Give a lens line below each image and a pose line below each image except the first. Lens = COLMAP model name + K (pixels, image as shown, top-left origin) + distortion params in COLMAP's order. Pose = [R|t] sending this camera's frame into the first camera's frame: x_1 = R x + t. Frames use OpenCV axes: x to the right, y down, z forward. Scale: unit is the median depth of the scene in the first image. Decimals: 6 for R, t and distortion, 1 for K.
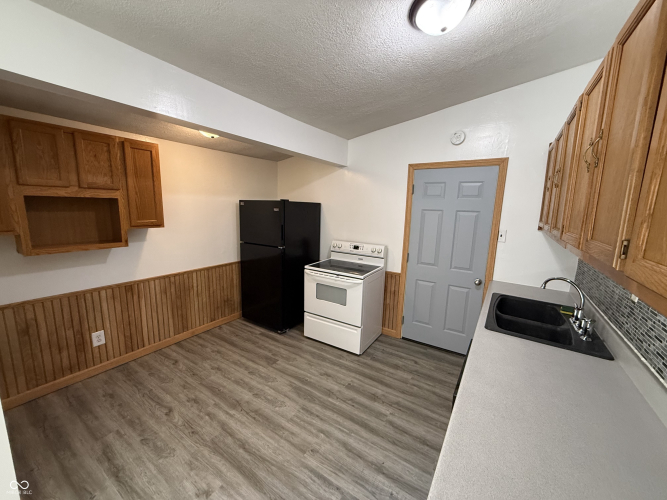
lens RADIAL K [[265.3, 0, 331.7], [0, 265.3, 251.2], [0, 0, 1]] dist [-0.000794, 0.000556]
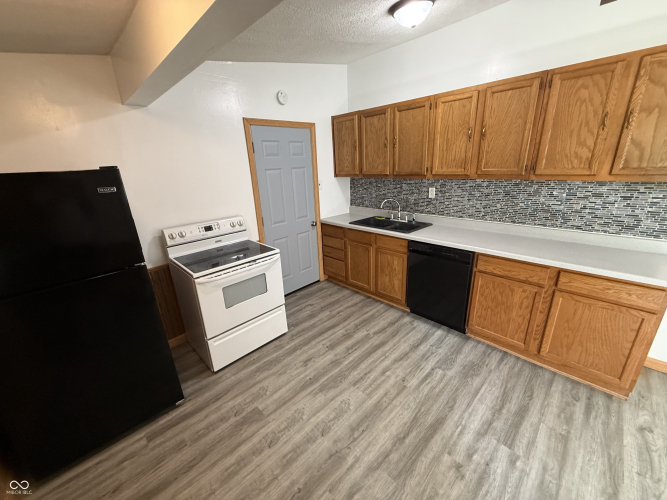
lens RADIAL K [[265.3, 0, 332.9], [0, 265.3, 249.4], [0, 0, 1]] dist [-0.000794, 0.000556]
pose [[0.216062, -0.340427, 0.915110, -0.650947], [0.211887, 0.931261, 0.296407, -0.128890], [-0.953111, 0.129858, 0.273343, 0.579670]]
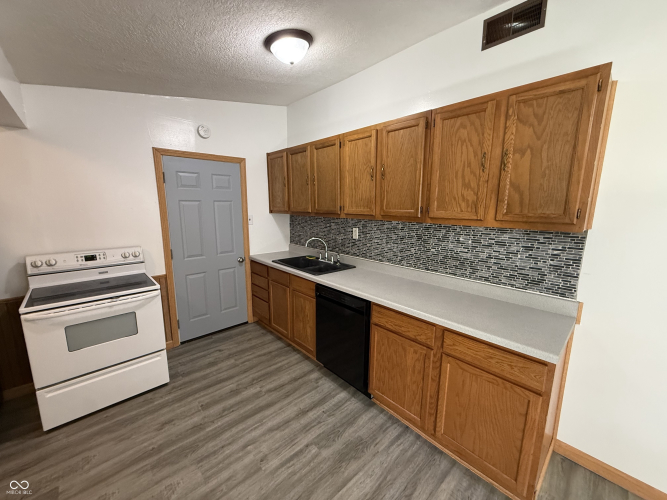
lens RADIAL K [[265.3, 0, 332.5], [0, 265.3, 249.6], [0, 0, 1]] dist [-0.000794, 0.000556]
pose [[0.244594, -0.191808, 0.950465, -0.485707], [0.163718, 0.974335, 0.154494, -0.046747], [-0.955704, 0.117820, 0.269719, 0.273554]]
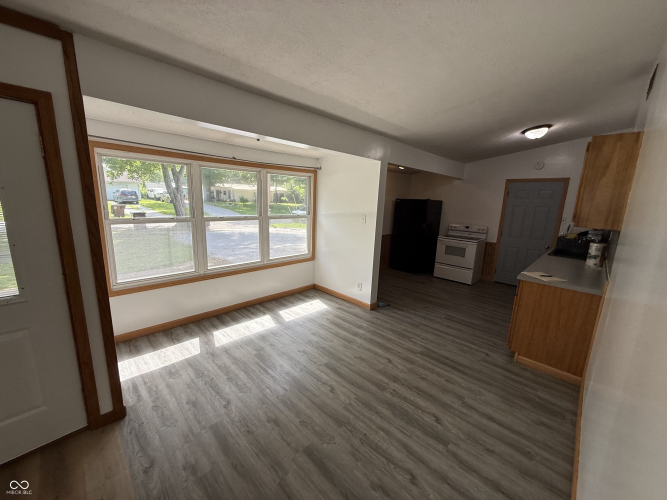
lens RADIAL K [[265.3, 0, 331.4], [0, 265.3, 251.7], [0, 0, 1]] dist [-0.000794, 0.000556]
pose [[0.979456, 0.046506, -0.196222, -0.511011], [-0.042147, 0.998764, 0.026336, 0.163124], [0.197205, -0.017524, 0.980206, -1.020193]]
